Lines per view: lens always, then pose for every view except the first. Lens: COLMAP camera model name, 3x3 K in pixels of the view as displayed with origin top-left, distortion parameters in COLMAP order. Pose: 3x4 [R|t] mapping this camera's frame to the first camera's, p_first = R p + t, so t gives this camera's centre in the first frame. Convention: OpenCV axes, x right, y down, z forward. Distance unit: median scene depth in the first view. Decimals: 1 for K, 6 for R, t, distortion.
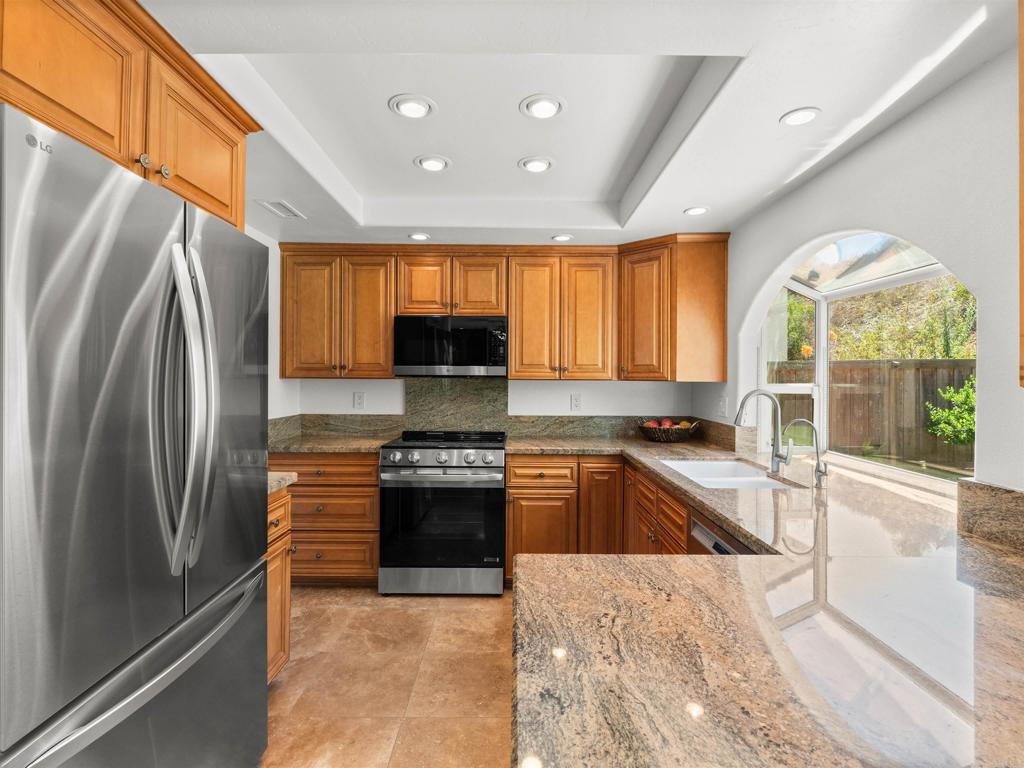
lens RADIAL K [[494.6, 0, 512.1], [0, 494.6, 374.4], [0, 0, 1]] dist [-0.001248, -0.000481]
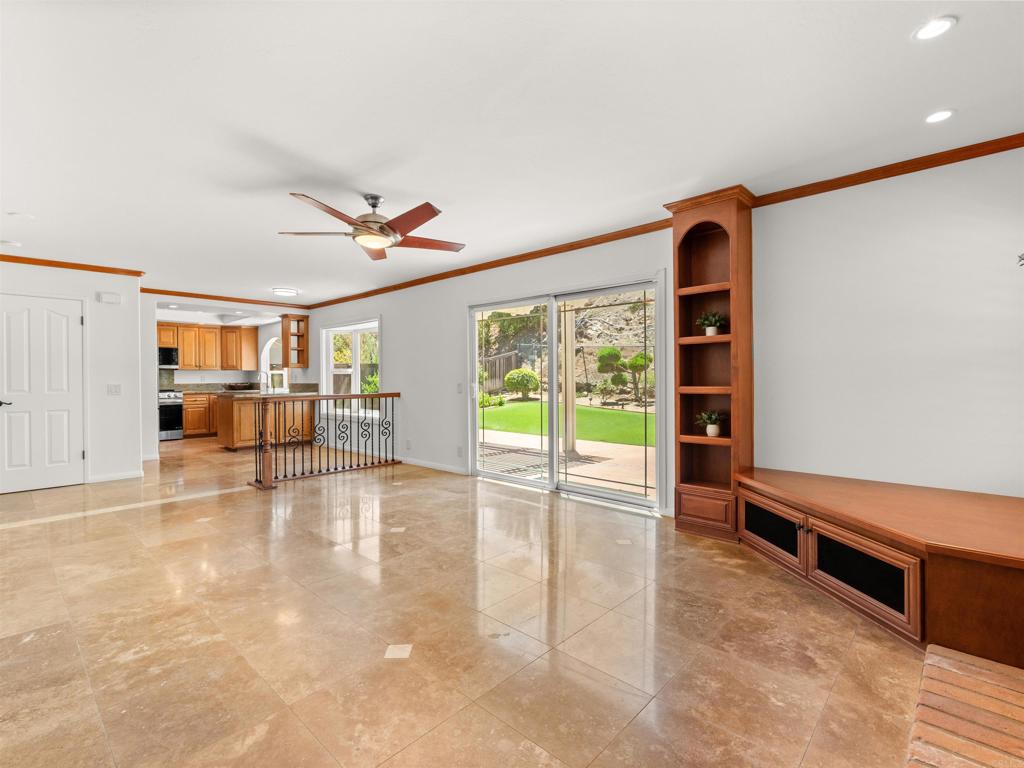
lens RADIAL K [[494.6, 0, 512.1], [0, 494.6, 374.4], [0, 0, 1]] dist [-0.001248, -0.000481]
pose [[0.686347, -0.007287, 0.727238, -0.775685], [0.006197, 0.999972, 0.004171, 0.036042], [-0.727248, 0.001644, 0.686373, -2.408473]]
